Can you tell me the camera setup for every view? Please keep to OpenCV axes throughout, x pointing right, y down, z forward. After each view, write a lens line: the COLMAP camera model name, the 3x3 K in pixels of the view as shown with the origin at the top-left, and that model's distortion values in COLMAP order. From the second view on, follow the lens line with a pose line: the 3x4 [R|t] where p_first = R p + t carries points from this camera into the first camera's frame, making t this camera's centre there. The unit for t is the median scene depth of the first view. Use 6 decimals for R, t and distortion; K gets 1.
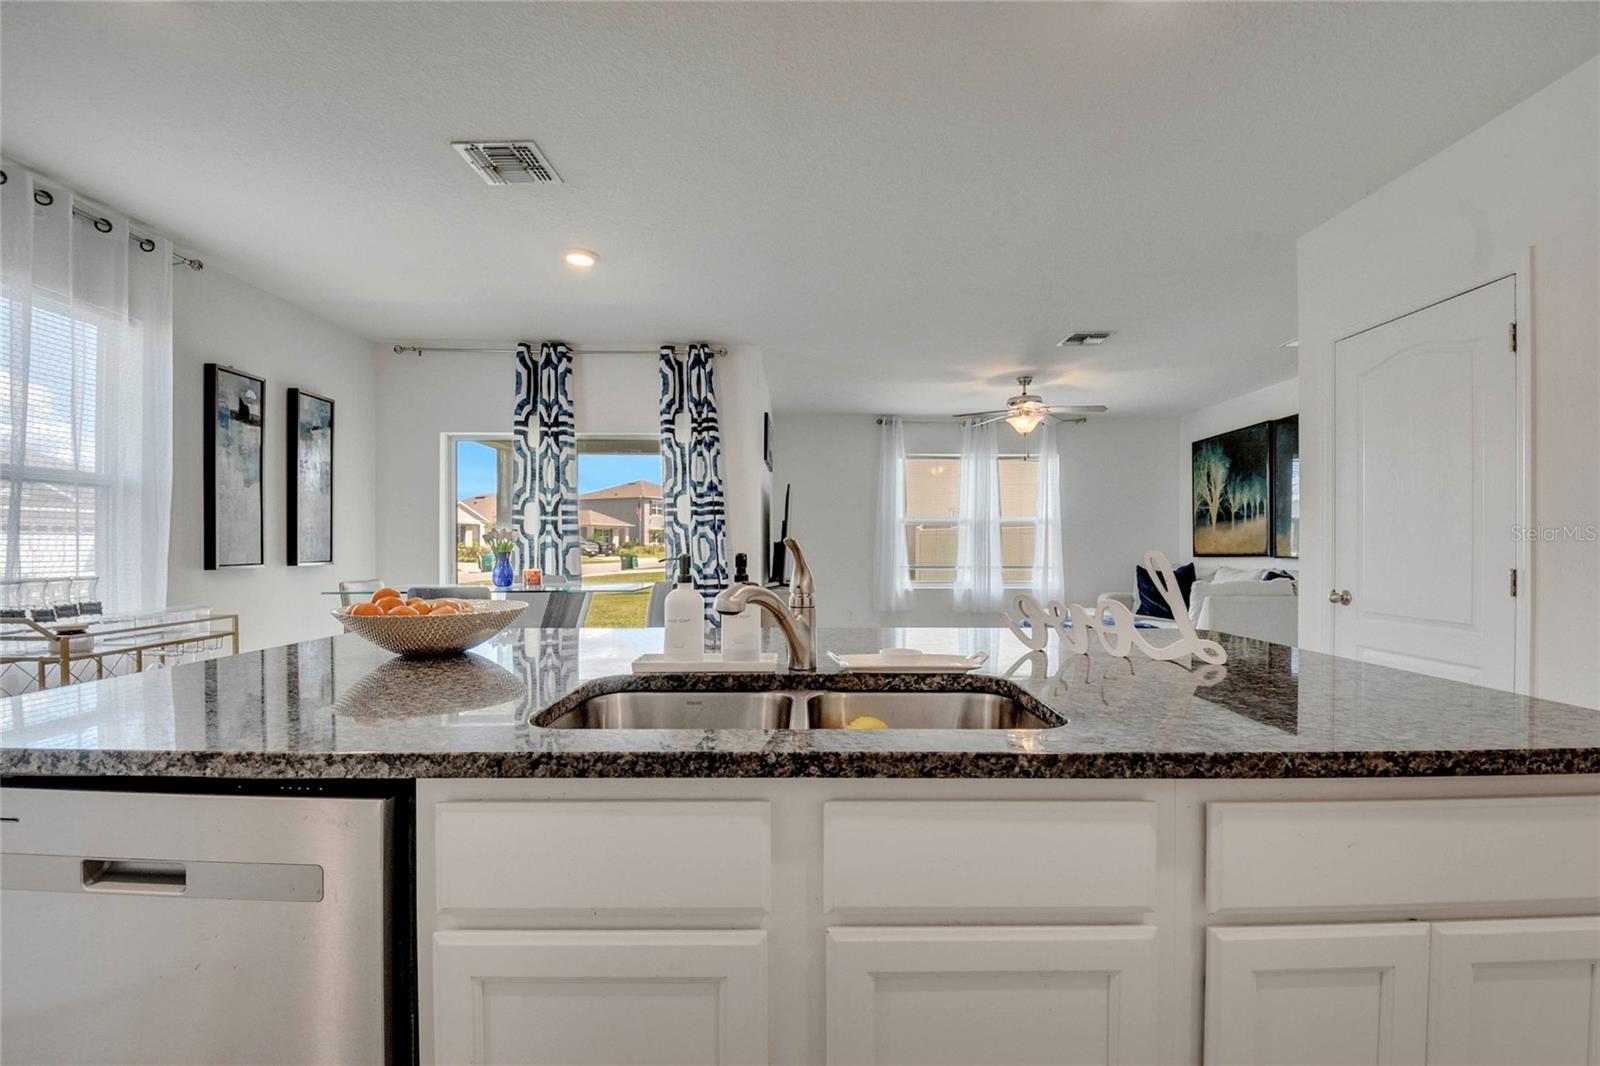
lens RADIAL K [[703.1, 0, 802.2], [0, 703.1, 545.5], [0, 0, 1]] dist [0.010606, -0.020441]
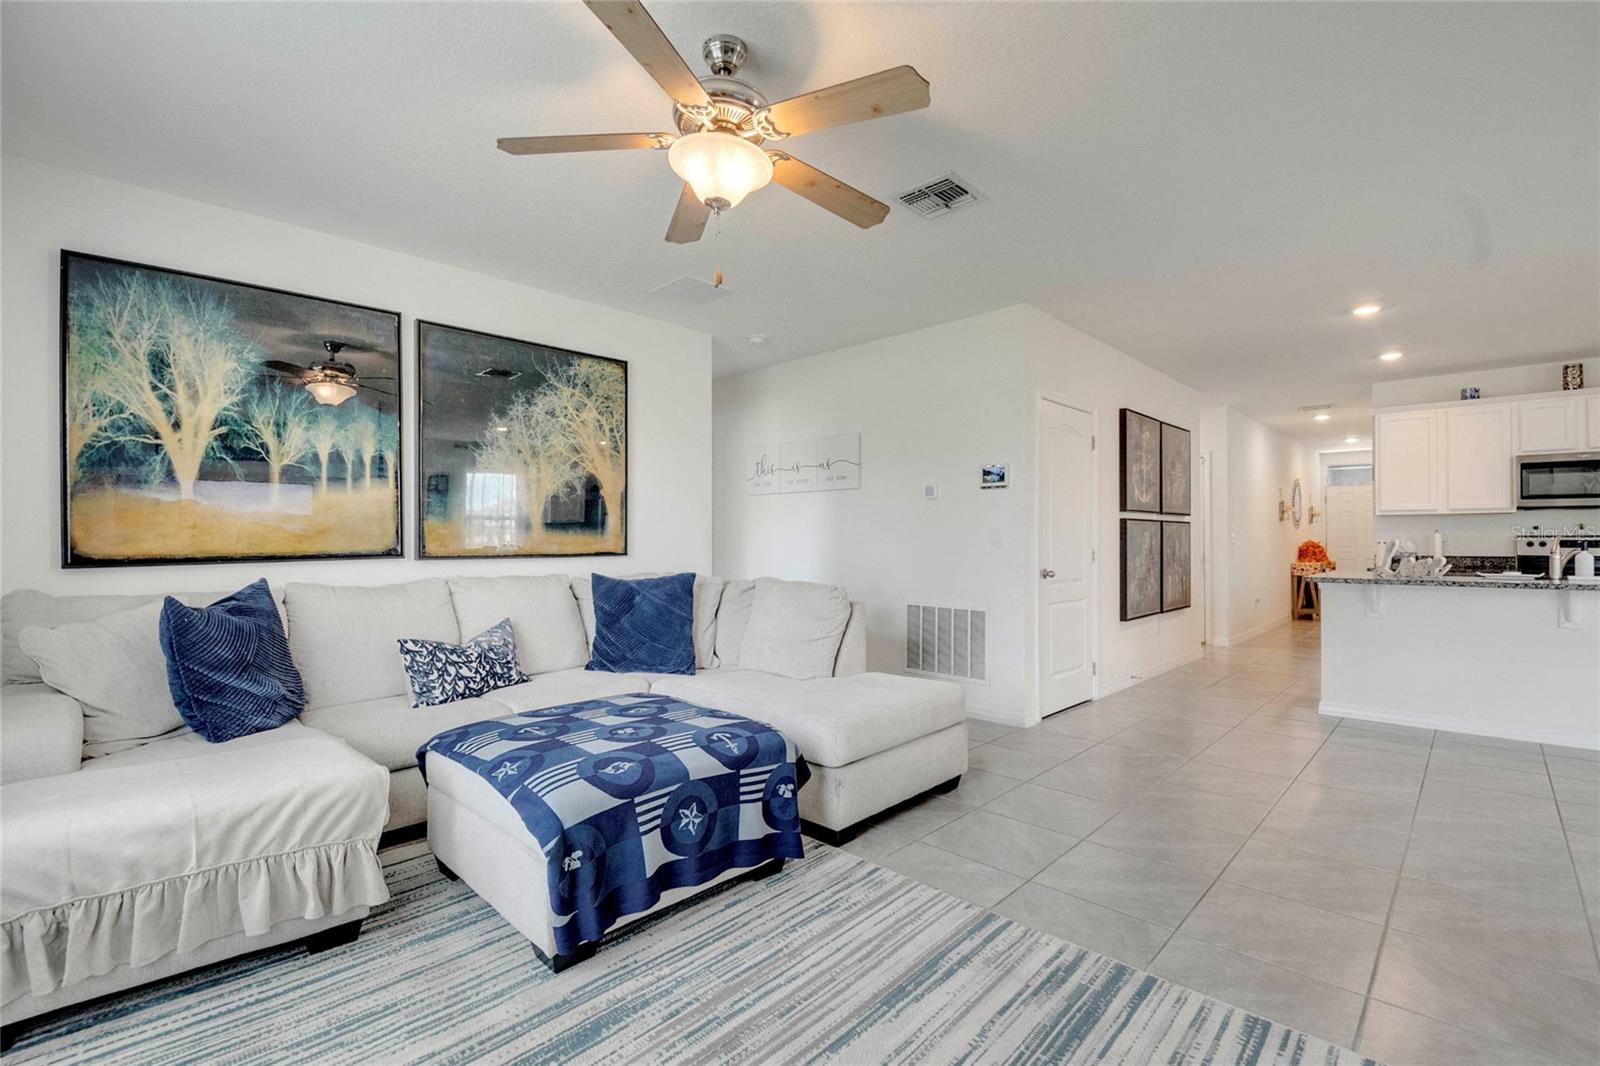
lens RADIAL K [[703.1, 0, 802.2], [0, 703.1, 545.5], [0, 0, 1]] dist [0.010606, -0.020441]
pose [[-0.740162, -0.009533, 0.672361, 0.065371], [-0.000647, 0.999909, 0.013464, -0.001532], [-0.672428, 0.009530, -0.740101, 1.504634]]
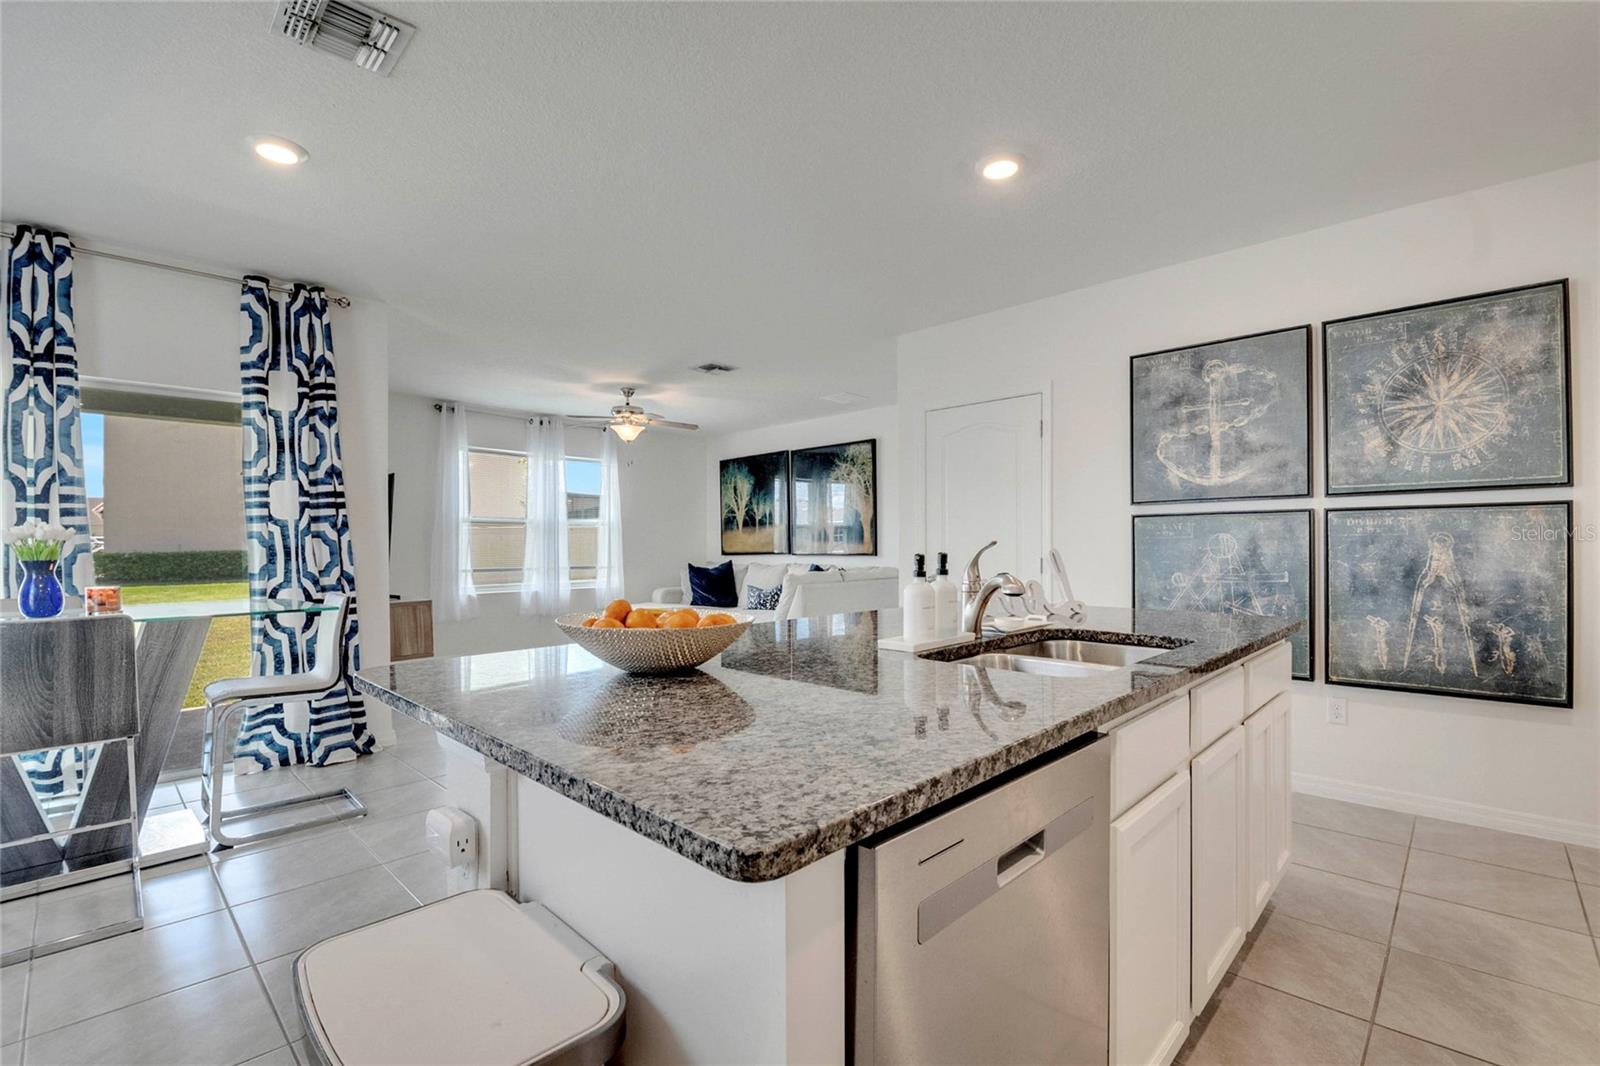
lens RADIAL K [[703.1, 0, 802.2], [0, 703.1, 545.5], [0, 0, 1]] dist [0.010606, -0.020441]
pose [[0.696769, -0.003229, 0.717288, -0.321454], [0.004050, 0.999992, 0.000568, -0.001187], [-0.717284, 0.002509, 0.696776, 0.085197]]
